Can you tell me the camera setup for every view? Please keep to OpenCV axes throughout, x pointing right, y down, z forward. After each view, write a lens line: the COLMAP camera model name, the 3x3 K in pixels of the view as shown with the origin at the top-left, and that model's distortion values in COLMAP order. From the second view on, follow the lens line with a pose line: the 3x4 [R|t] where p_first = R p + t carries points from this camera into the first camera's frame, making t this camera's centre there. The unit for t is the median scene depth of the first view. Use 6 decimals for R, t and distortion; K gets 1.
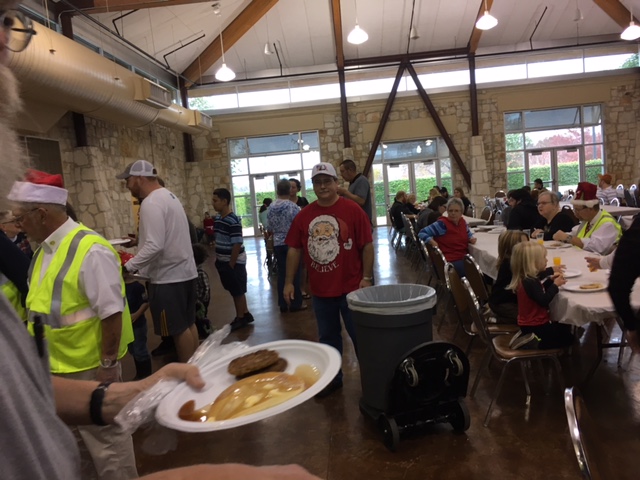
lens RADIAL K [[549.3, 0, 319.9], [0, 549.3, 236.9], [0, 0, 1]] dist [0.090220, -0.125280]
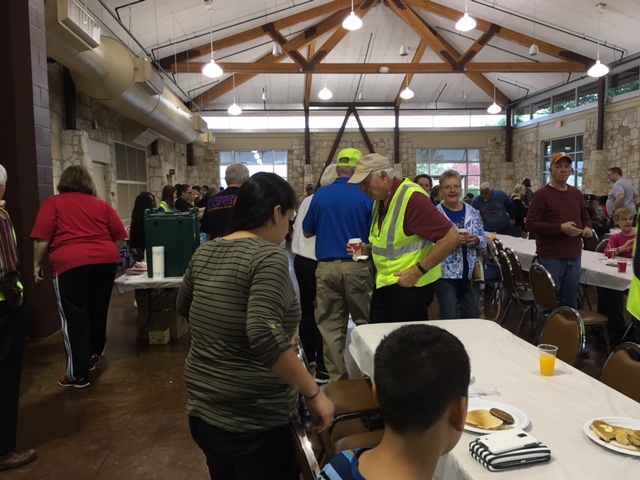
lens RADIAL K [[549.3, 0, 321.4], [0, 549.3, 241.6], [0, 0, 1]] dist [0.090220, -0.125280]
pose [[0.988033, 0.056836, 0.143391, -0.105443], [-0.056052, 0.998383, -0.009500, 0.044529], [-0.143699, 0.001349, 0.989620, -0.383917]]
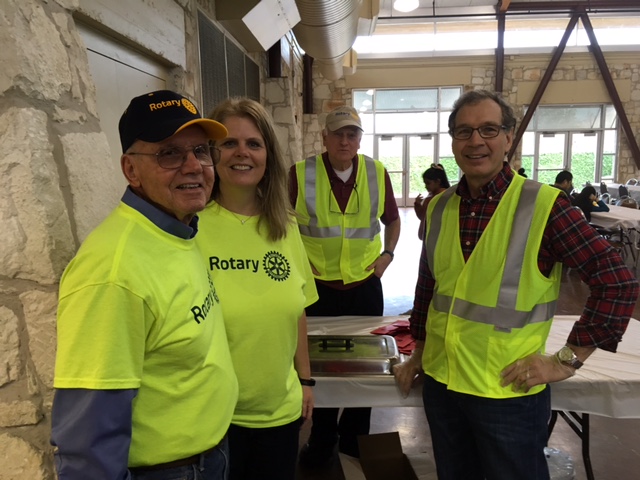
lens RADIAL K [[549.3, 0, 318.0], [0, 549.3, 240.8], [0, 0, 1]] dist [0.090220, -0.125280]
pose [[0.997307, 0.071812, 0.014867, -0.224072], [-0.072611, 0.995374, 0.062913, 0.004310], [-0.010281, -0.063823, 0.997908, 0.144266]]
